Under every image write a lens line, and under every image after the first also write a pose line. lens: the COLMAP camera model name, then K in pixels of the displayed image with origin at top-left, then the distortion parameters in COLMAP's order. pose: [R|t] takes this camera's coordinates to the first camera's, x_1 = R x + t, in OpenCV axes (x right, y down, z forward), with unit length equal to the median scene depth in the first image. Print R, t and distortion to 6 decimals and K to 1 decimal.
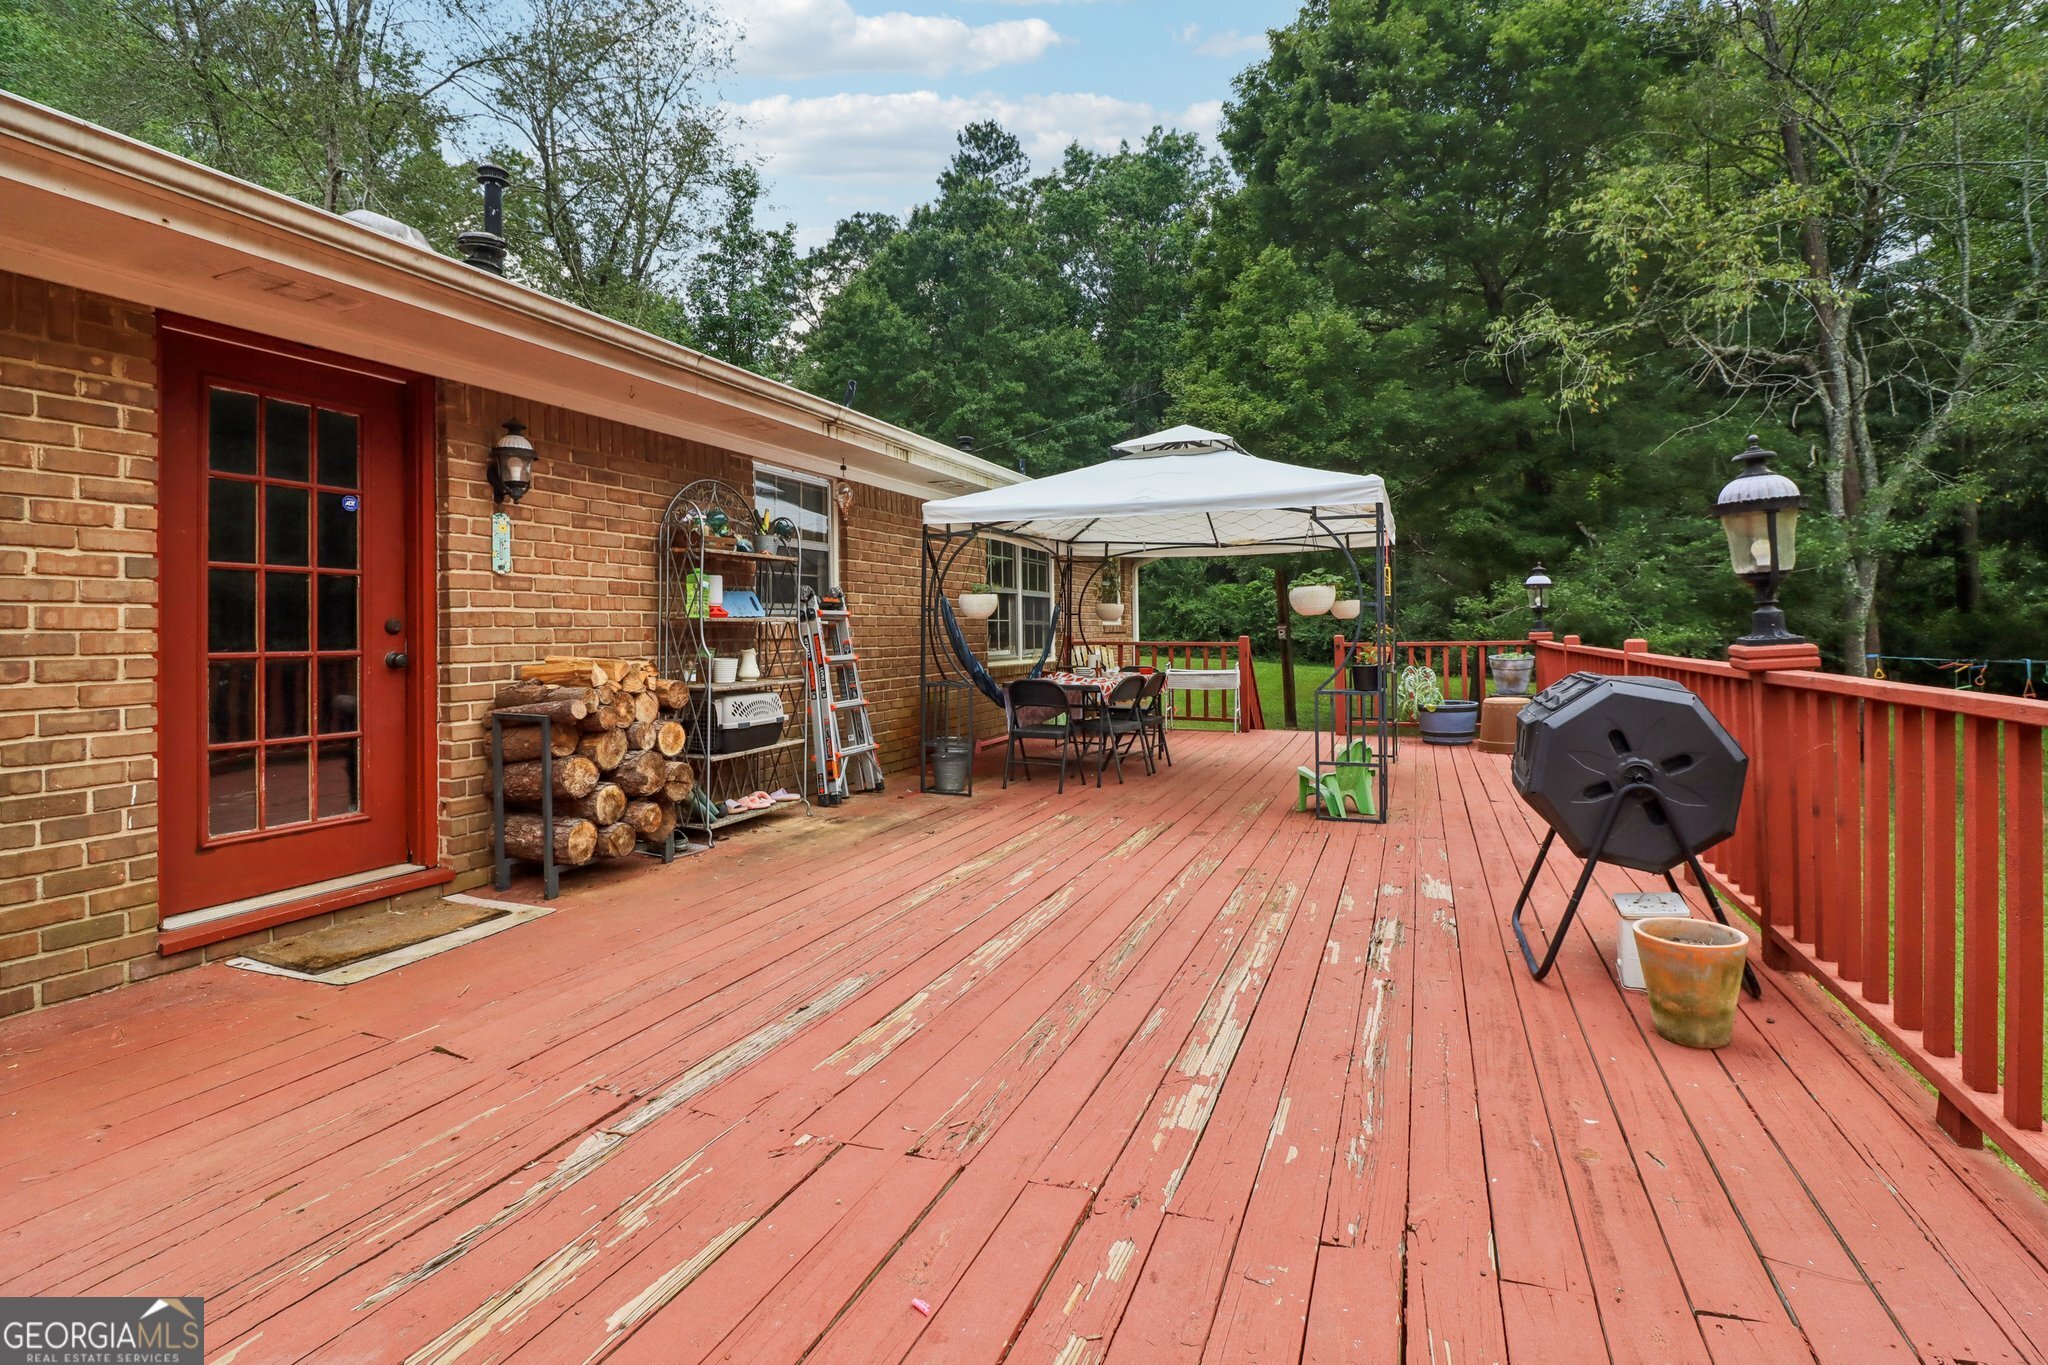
lens RADIAL K [[968.9, 0, 1089.4], [0, 968.9, 629.4], [0, 0, 1]] dist [-0.014236, -0.000346]
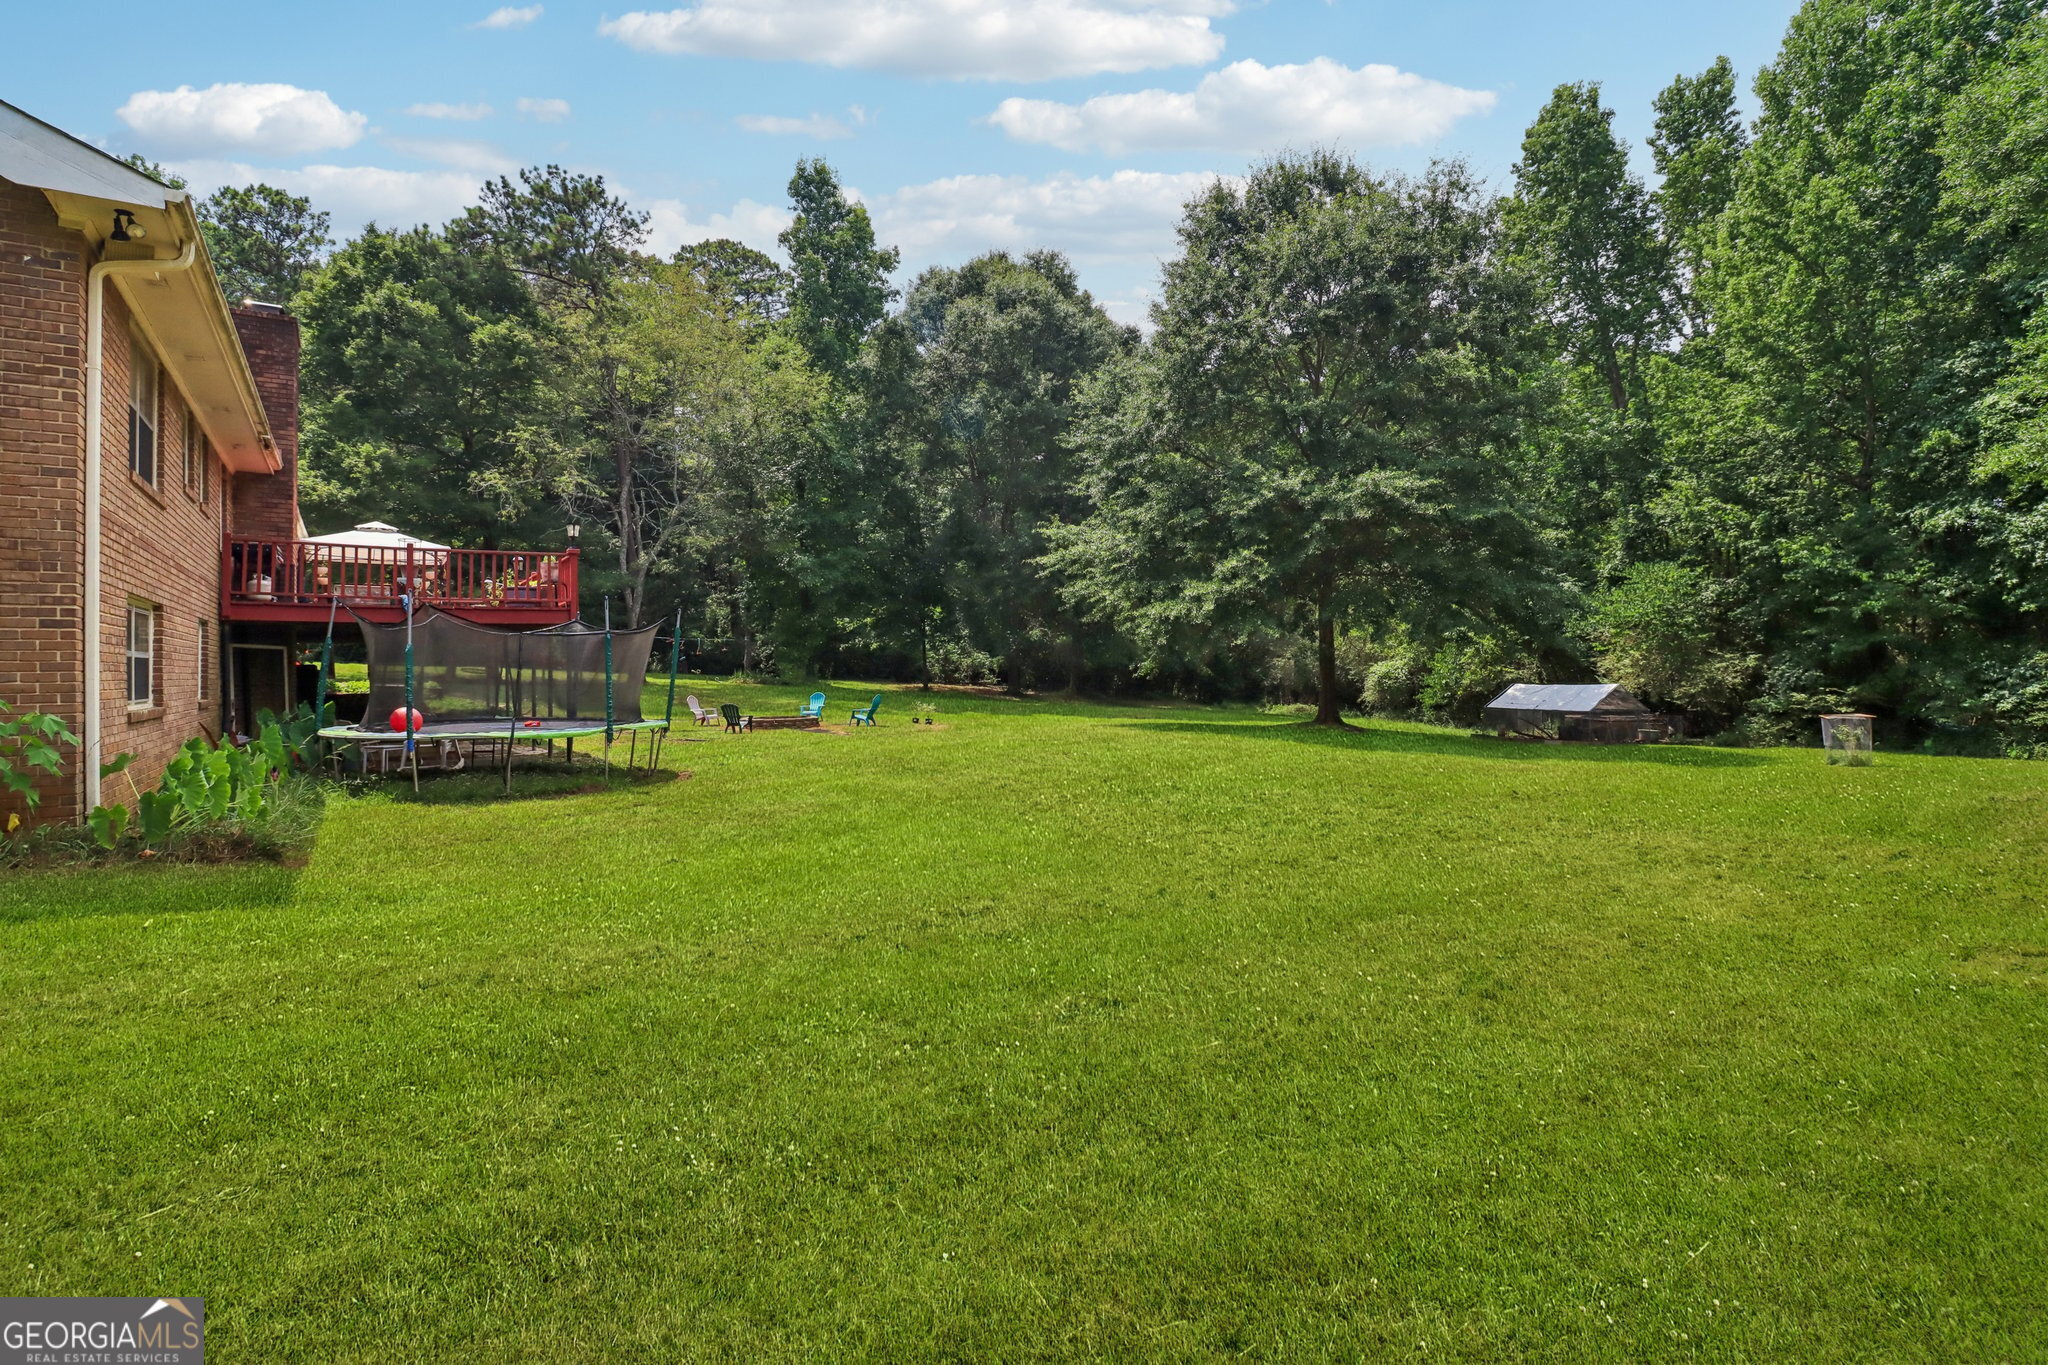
lens RADIAL K [[998.9, 0, 1048.2], [0, 998.9, 685.7], [0, 0, 1]] dist [-0.011245, 0.000337]
pose [[0.566644, -0.000548, 0.823963, -1.356712], [-0.006851, 0.999962, 0.005376, 0.290308], [-0.823934, -0.008691, 0.566619, -2.654952]]
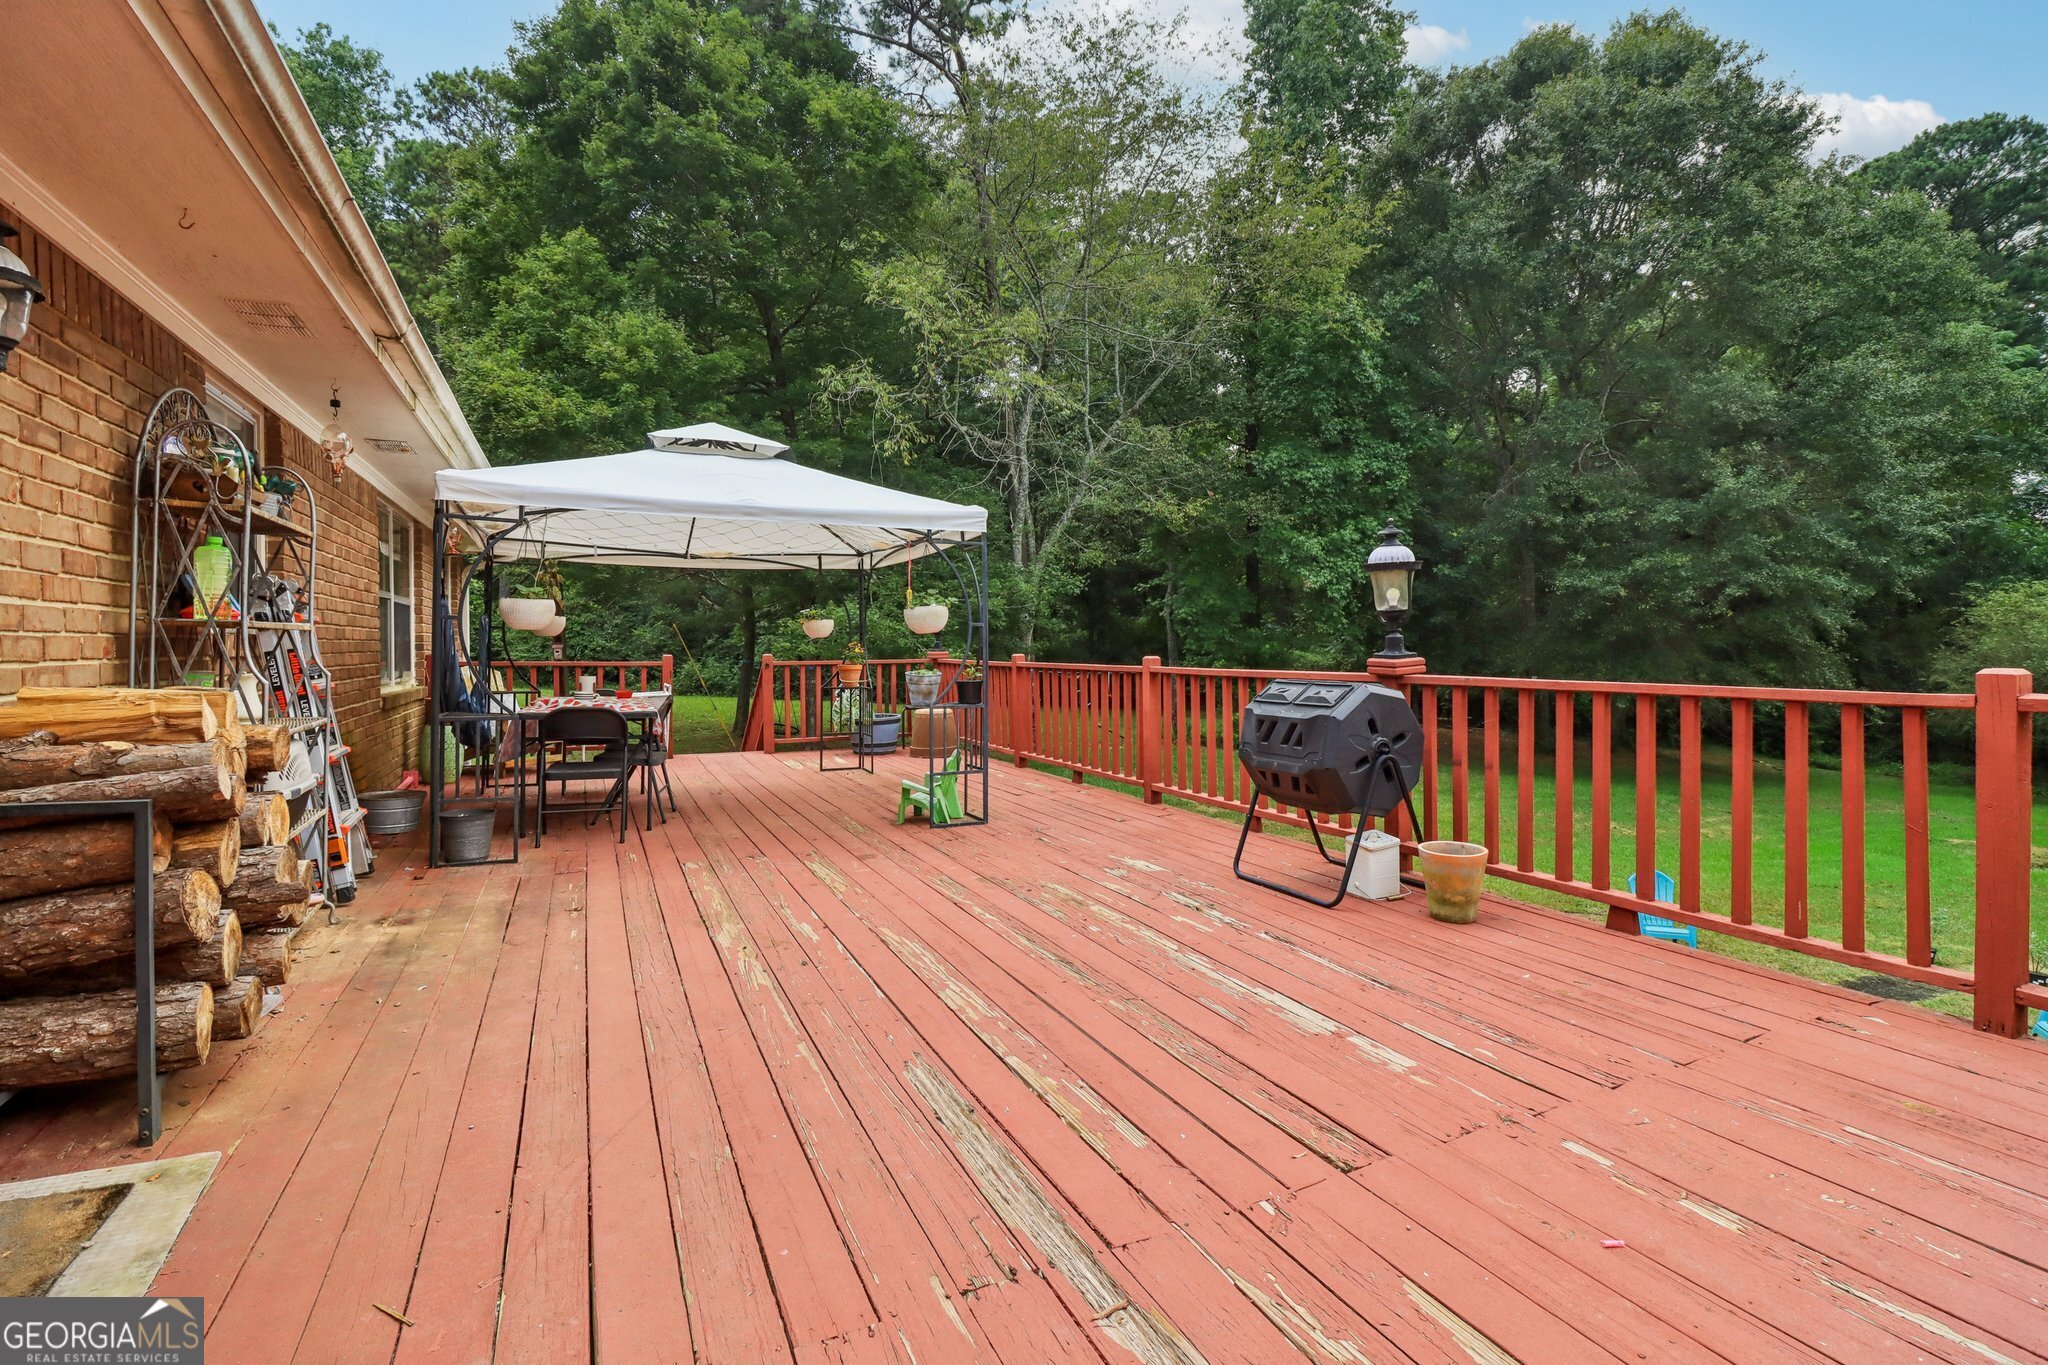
lens RADIAL K [[943.6, 0, 1013.1], [0, 943.6, 655.1], [0, 0, 1]] dist [-0.012573, -0.000162]
pose [[0.699344, 0.001024, 0.714784, -0.360041], [-0.004569, 0.999985, 0.003038, 0.004337], [-0.714770, -0.005391, 0.699339, 0.185319]]
